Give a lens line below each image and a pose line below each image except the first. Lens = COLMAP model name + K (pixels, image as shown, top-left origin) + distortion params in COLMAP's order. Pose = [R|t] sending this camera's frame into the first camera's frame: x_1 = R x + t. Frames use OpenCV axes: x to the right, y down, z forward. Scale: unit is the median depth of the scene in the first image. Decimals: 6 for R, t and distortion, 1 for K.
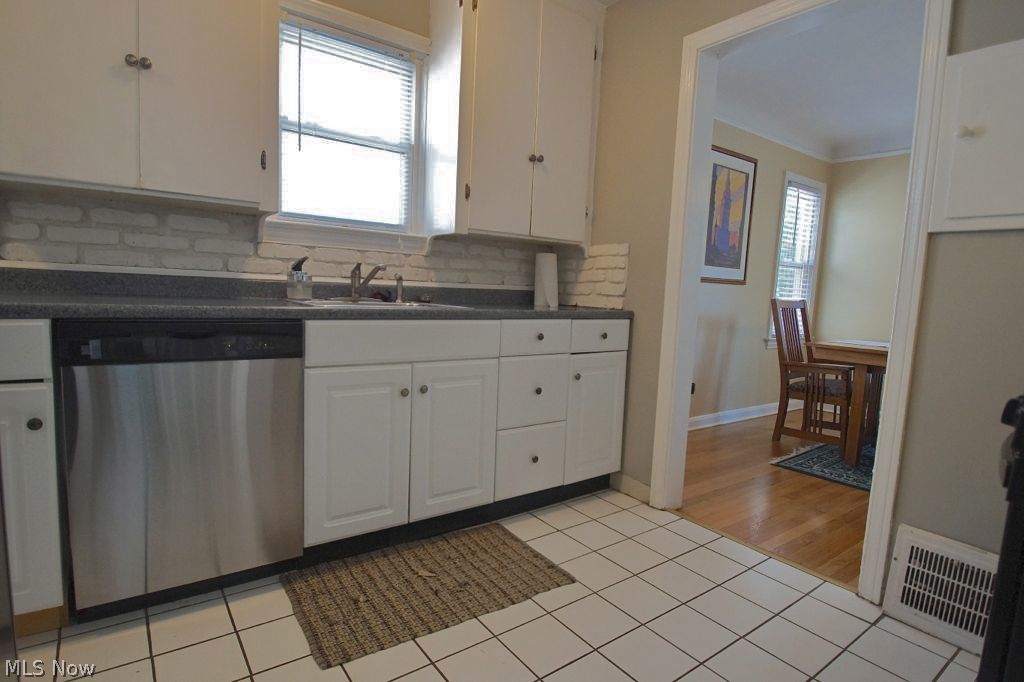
lens RADIAL K [[538.0, 0, 511.0], [0, 538.0, 341.5], [0, 0, 1]] dist [-0.018963, -0.001337]
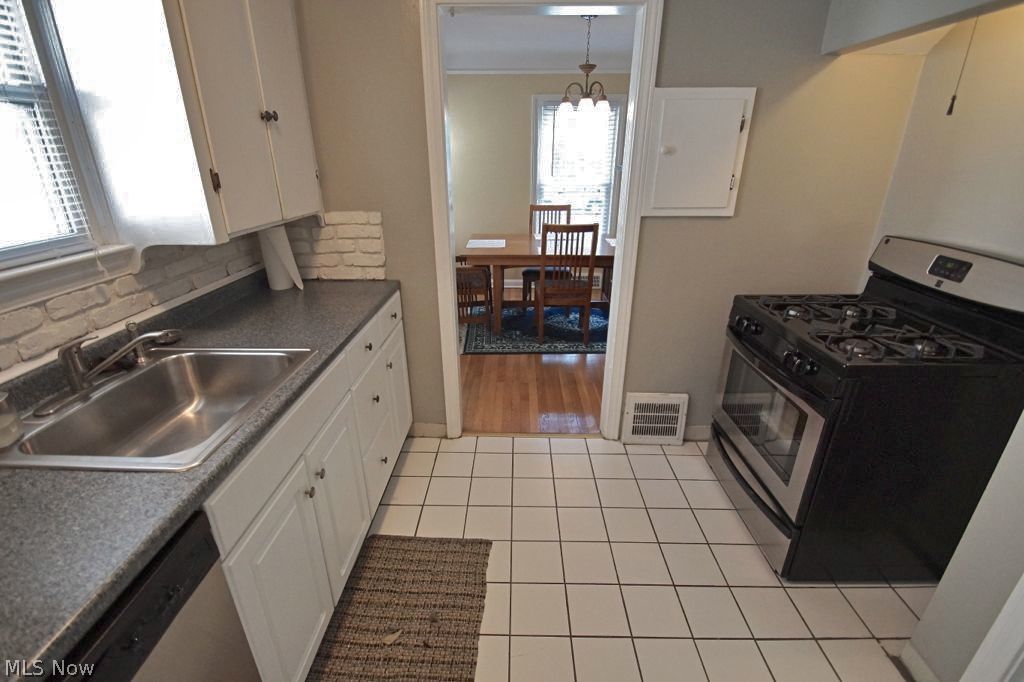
lens RADIAL K [[465.3, 0, 514.9], [0, 465.3, 341.3], [0, 0, 1]] dist [0.003660, -0.001112]
pose [[0.598998, -0.335491, 0.727081, -0.399507], [0.101784, 0.932534, 0.346439, -0.287171], [-0.794255, -0.133511, 0.592734, 0.351949]]
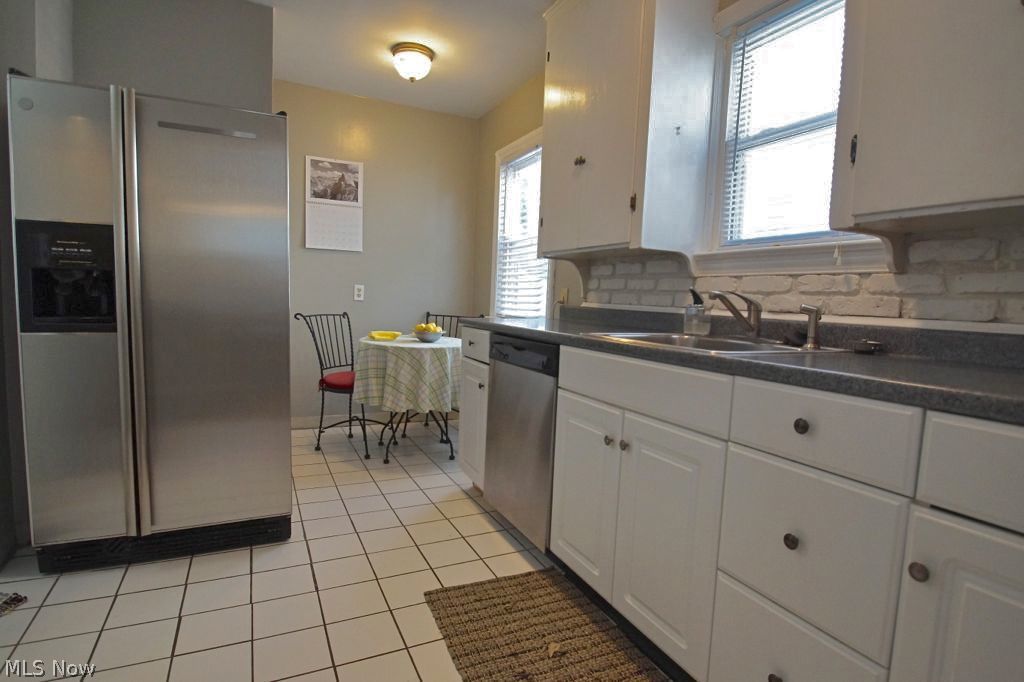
lens RADIAL K [[538.0, 0, 513.4], [0, 538.0, 345.8], [0, 0, 1]] dist [-0.018963, -0.001337]
pose [[-0.198463, 0.031761, -0.979594, 0.586611], [-0.144322, 0.987633, 0.061261, -0.073523], [0.969424, 0.153535, -0.191425, 0.899642]]
